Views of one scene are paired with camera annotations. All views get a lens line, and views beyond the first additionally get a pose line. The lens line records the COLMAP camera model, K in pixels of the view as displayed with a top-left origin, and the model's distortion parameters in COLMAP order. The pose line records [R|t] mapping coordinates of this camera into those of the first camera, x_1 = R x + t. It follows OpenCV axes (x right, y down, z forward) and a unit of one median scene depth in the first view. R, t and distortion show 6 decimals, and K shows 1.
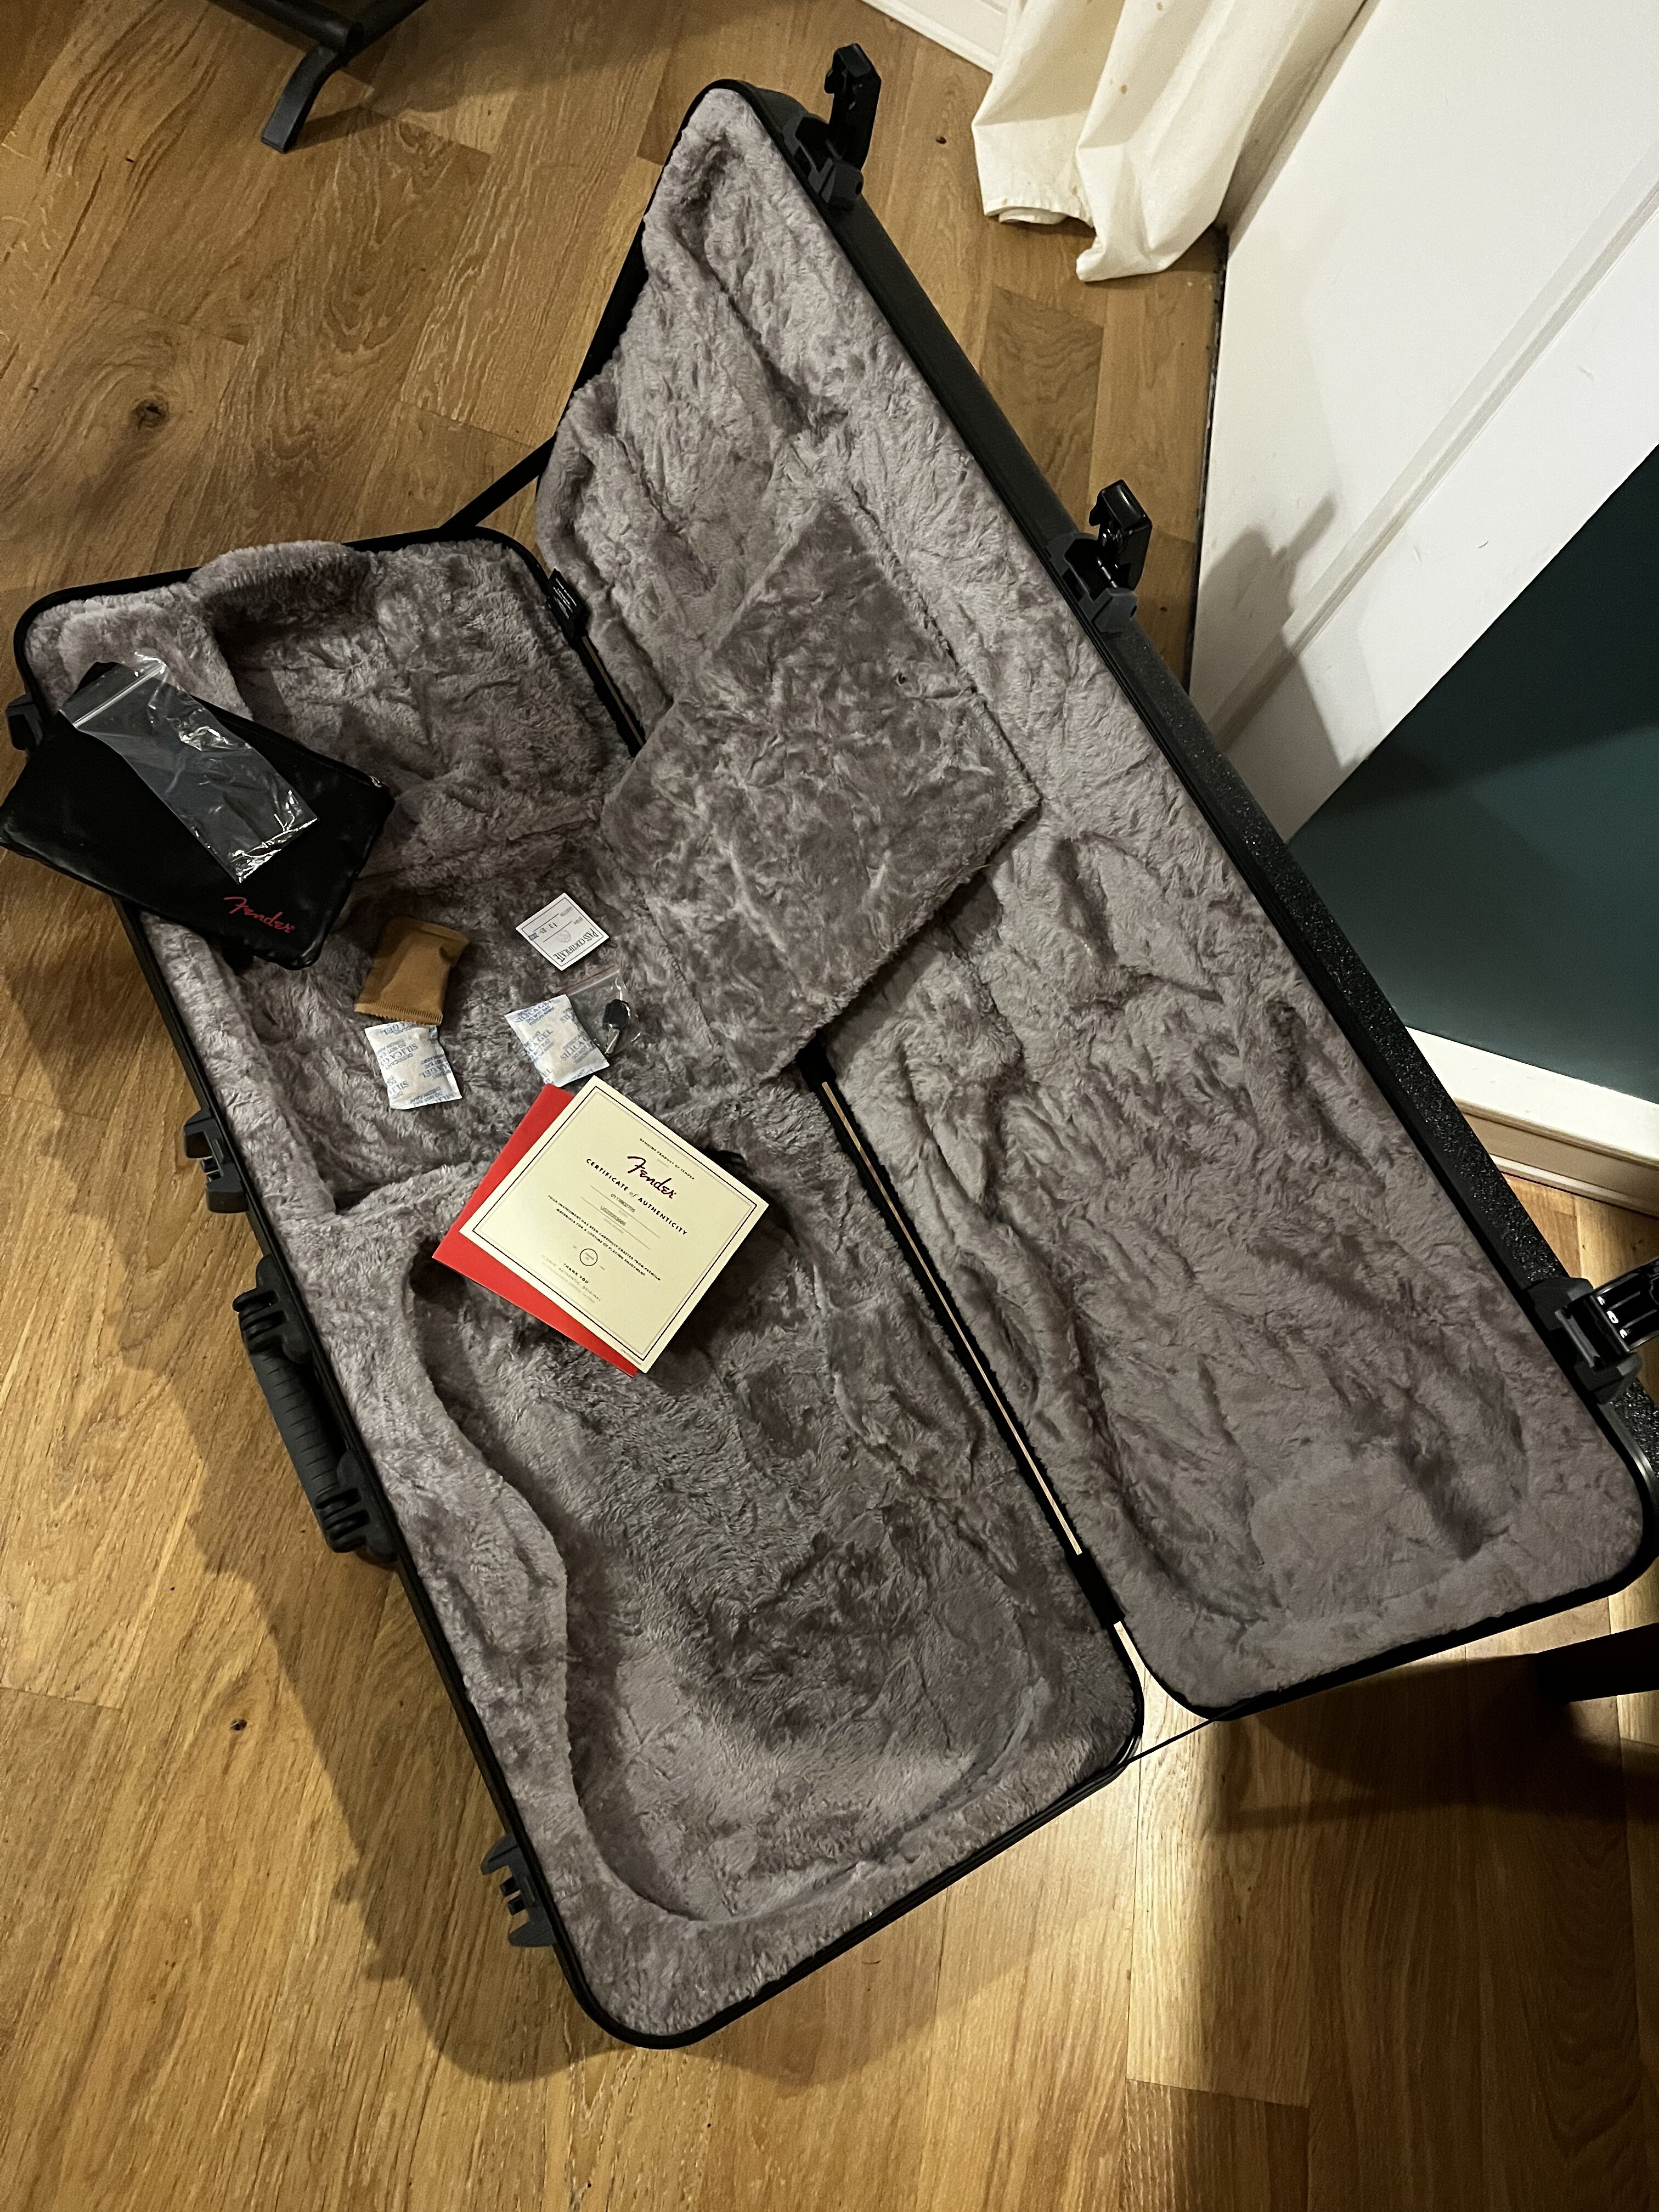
lens RADIAL K [[1669.2, 0, 817.8], [0, 1669.2, 1080.2], [0, 0, 1]] dist [0.056338, -0.089058]
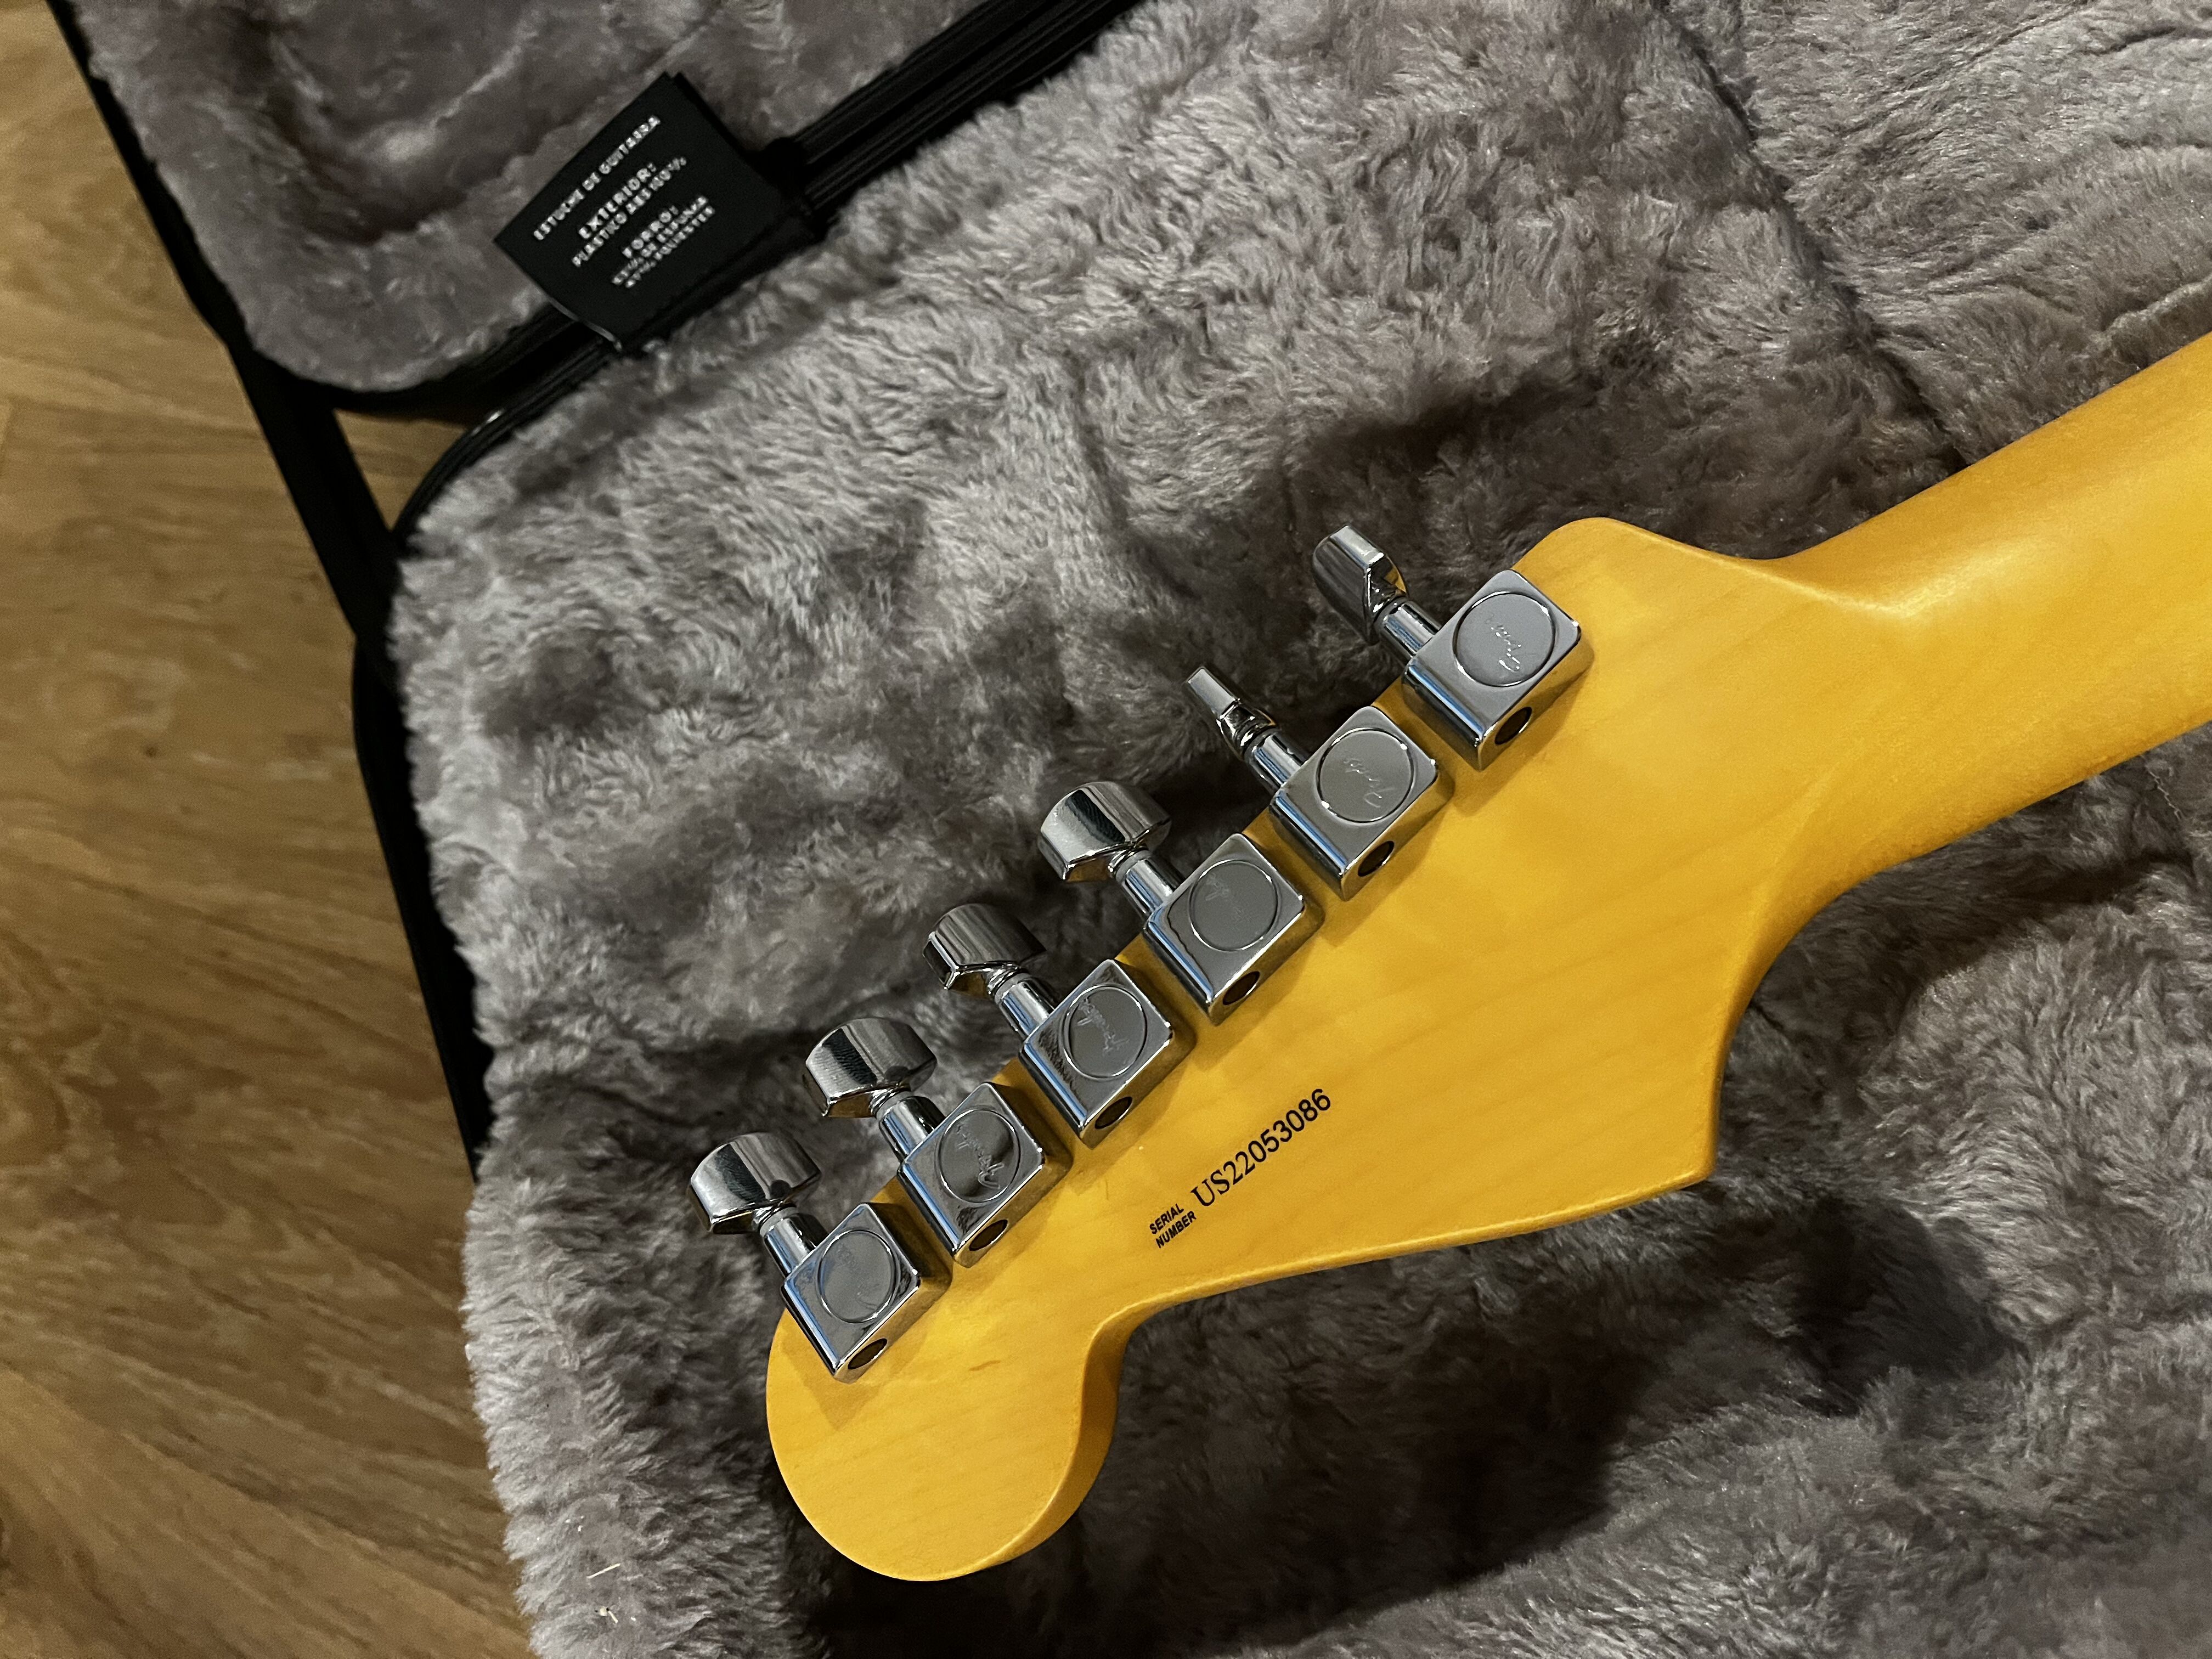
lens RADIAL K [[1669.2, 0, 1038.7], [0, 1669.2, 816.4], [0, 0, 1]] dist [0.056338, -0.089058]
pose [[-0.043894, -0.992130, -0.117264, -0.258546], [0.996907, -0.051157, 0.059663, -0.314376], [-0.065192, -0.114282, 0.991307, 0.961550]]
